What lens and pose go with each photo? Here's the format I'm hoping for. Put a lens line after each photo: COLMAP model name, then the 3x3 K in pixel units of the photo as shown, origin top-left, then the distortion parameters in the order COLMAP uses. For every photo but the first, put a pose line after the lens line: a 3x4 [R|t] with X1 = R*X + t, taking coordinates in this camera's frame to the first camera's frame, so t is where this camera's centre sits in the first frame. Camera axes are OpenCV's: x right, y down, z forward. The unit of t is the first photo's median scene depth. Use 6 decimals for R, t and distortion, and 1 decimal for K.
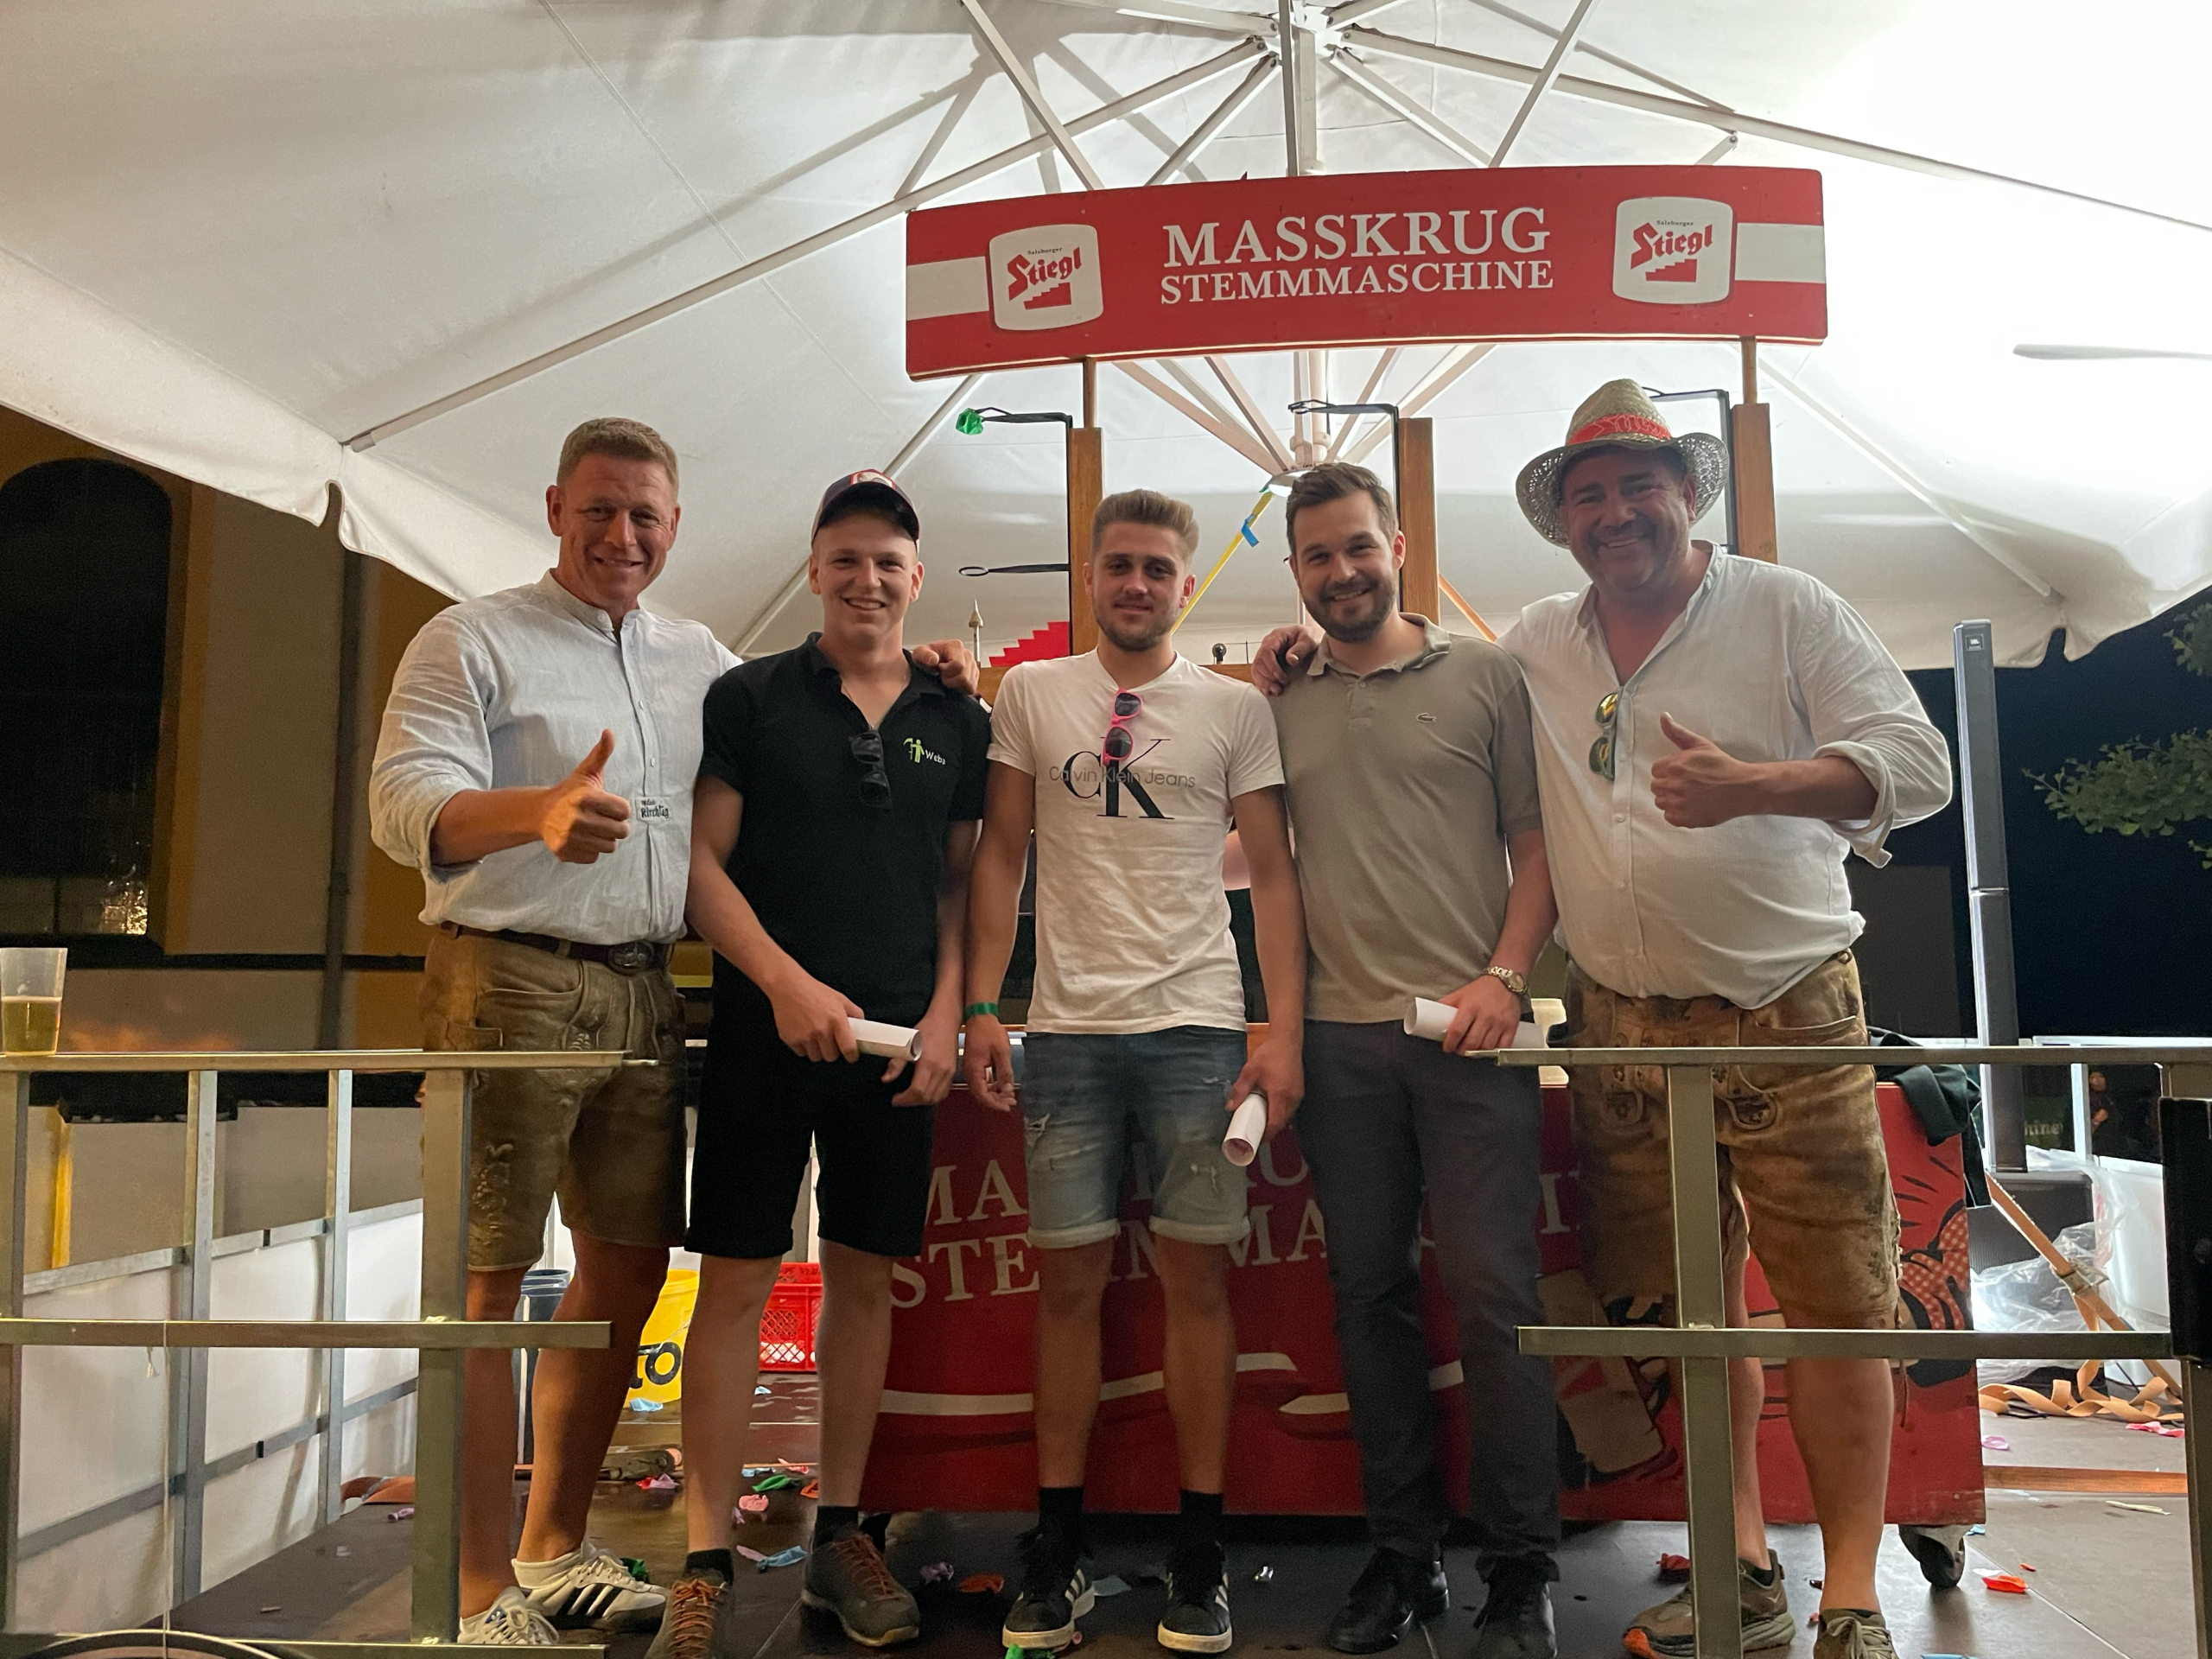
lens RADIAL K [[1719.3, 0, 1105.1], [0, 1719.3, 837.5], [0, 0, 1]] dist [0.025220, -0.020412]
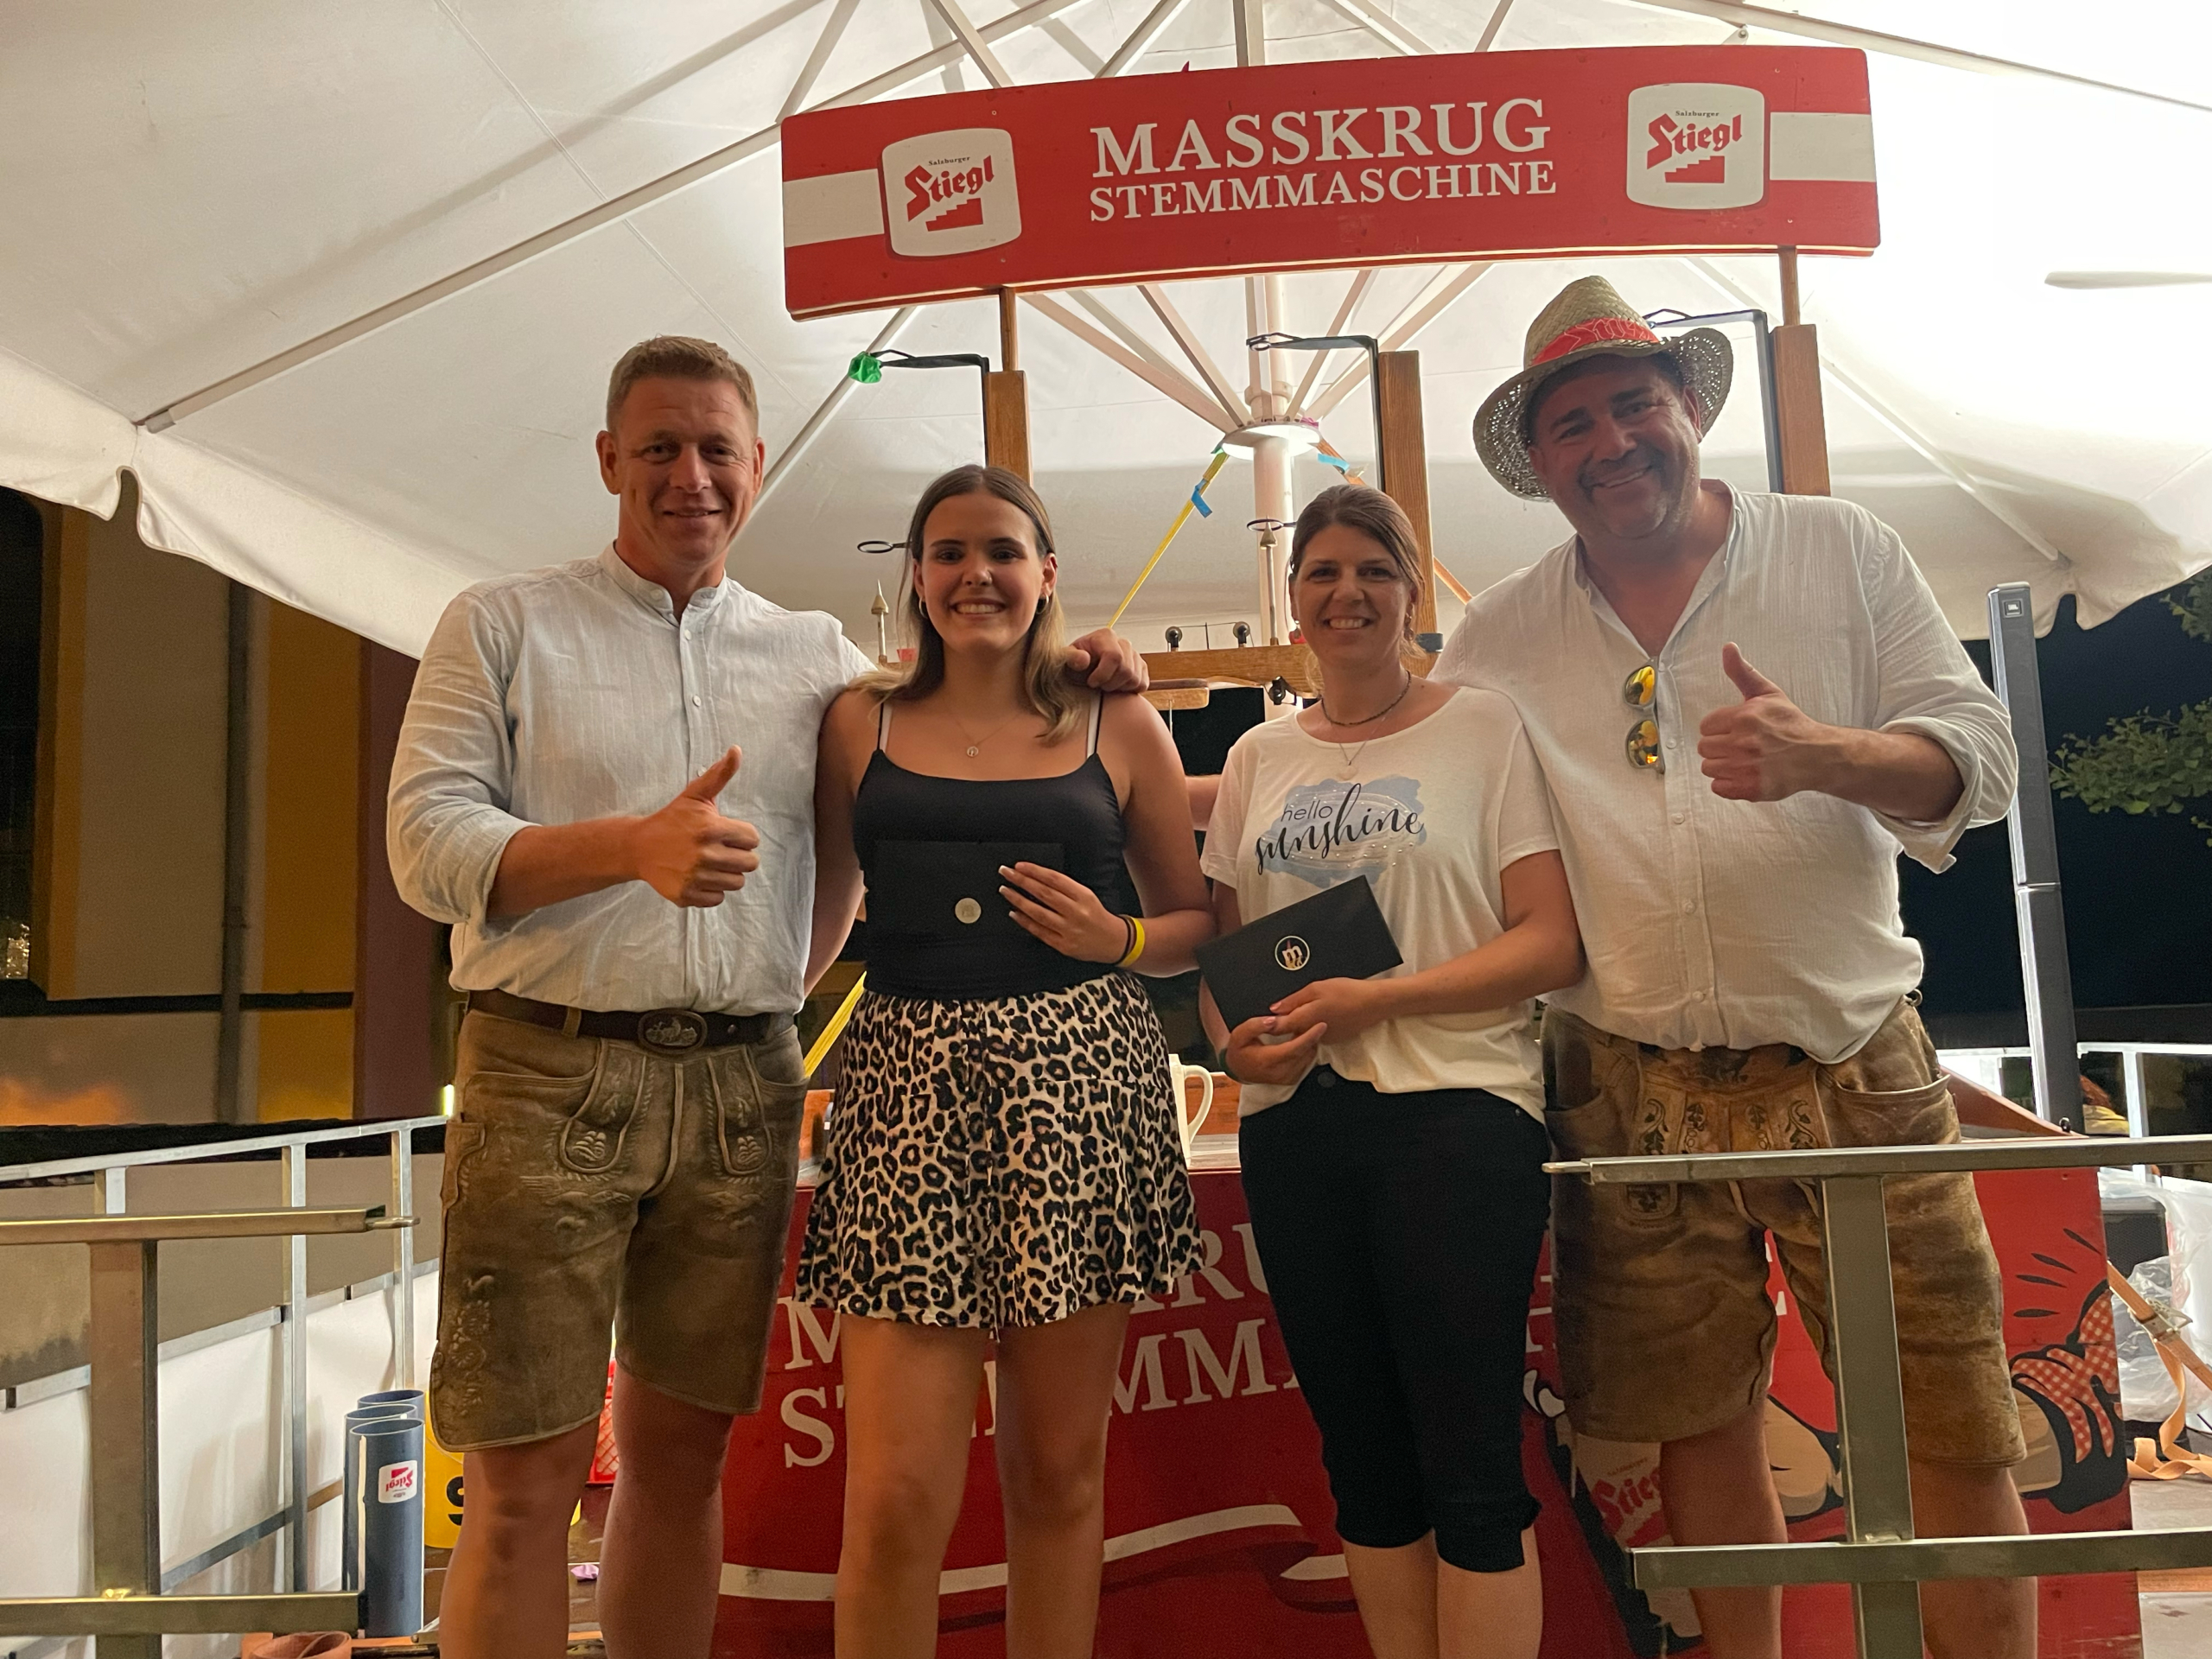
lens RADIAL K [[1719.3, 0, 1120.3], [0, 1719.3, 846.6], [0, 0, 1]] dist [0.025220, -0.020412]
pose [[0.998676, -0.030963, 0.041084, 0.003112], [0.030758, 0.999511, 0.005618, -0.011468], [-0.041238, -0.004347, 0.999140, 0.163704]]
